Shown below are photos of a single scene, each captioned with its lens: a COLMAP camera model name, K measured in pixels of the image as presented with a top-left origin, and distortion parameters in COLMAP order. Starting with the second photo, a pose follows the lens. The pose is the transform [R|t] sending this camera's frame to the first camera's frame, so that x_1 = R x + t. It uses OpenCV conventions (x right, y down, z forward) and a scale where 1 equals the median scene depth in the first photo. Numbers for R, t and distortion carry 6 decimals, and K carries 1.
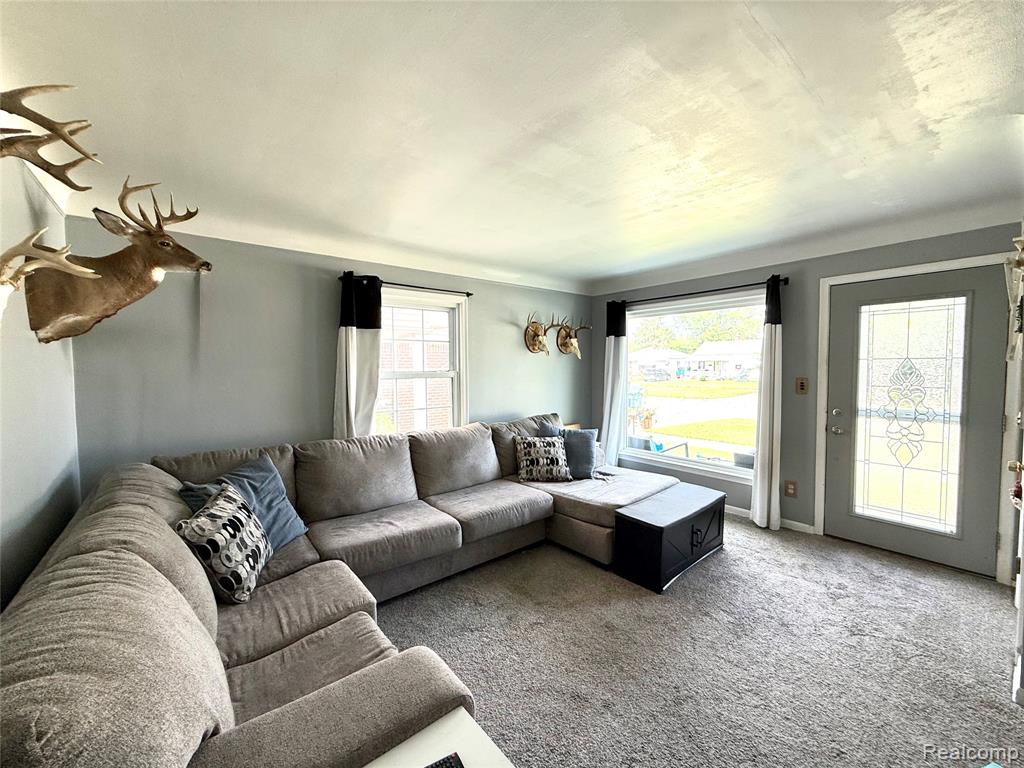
lens RADIAL K [[408.2, 0, 508.6], [0, 408.2, 384.1], [0, 0, 1]] dist [-0.000577, -0.000042]
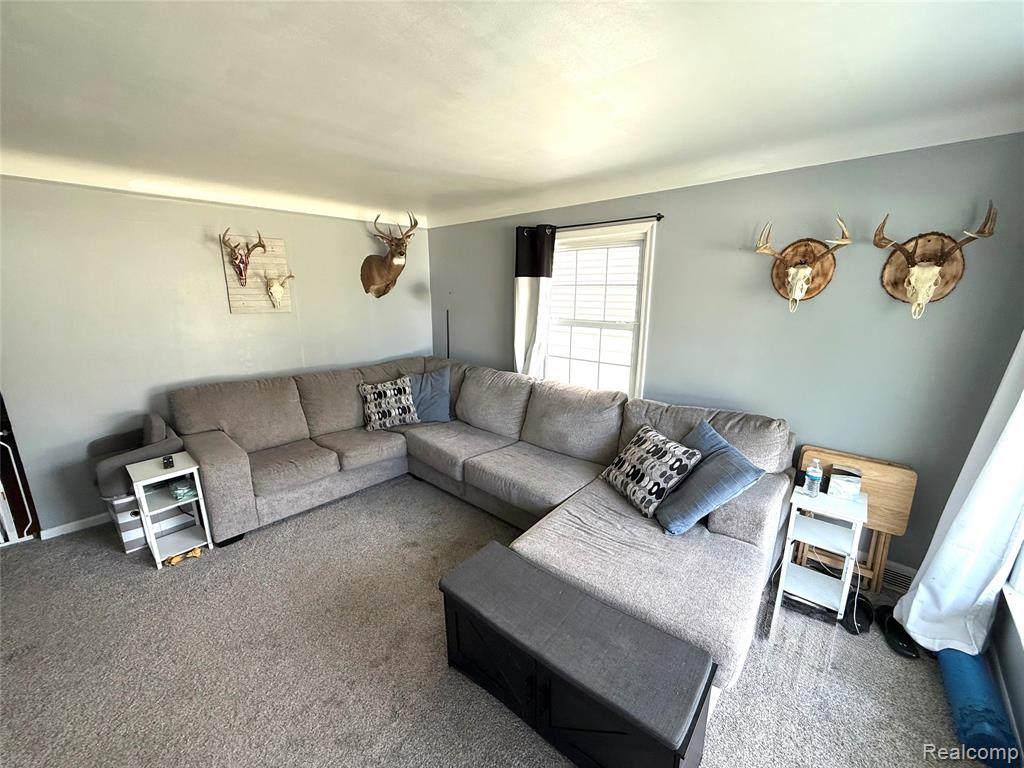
lens RADIAL K [[408.2, 0, 508.6], [0, 408.2, 384.1], [0, 0, 1]] dist [-0.000577, -0.000042]
pose [[0.144833, 0.225508, -0.963416, 0.724073], [-0.055287, 0.974005, 0.219676, -0.090173], [0.987910, 0.021448, 0.153536, 0.744308]]
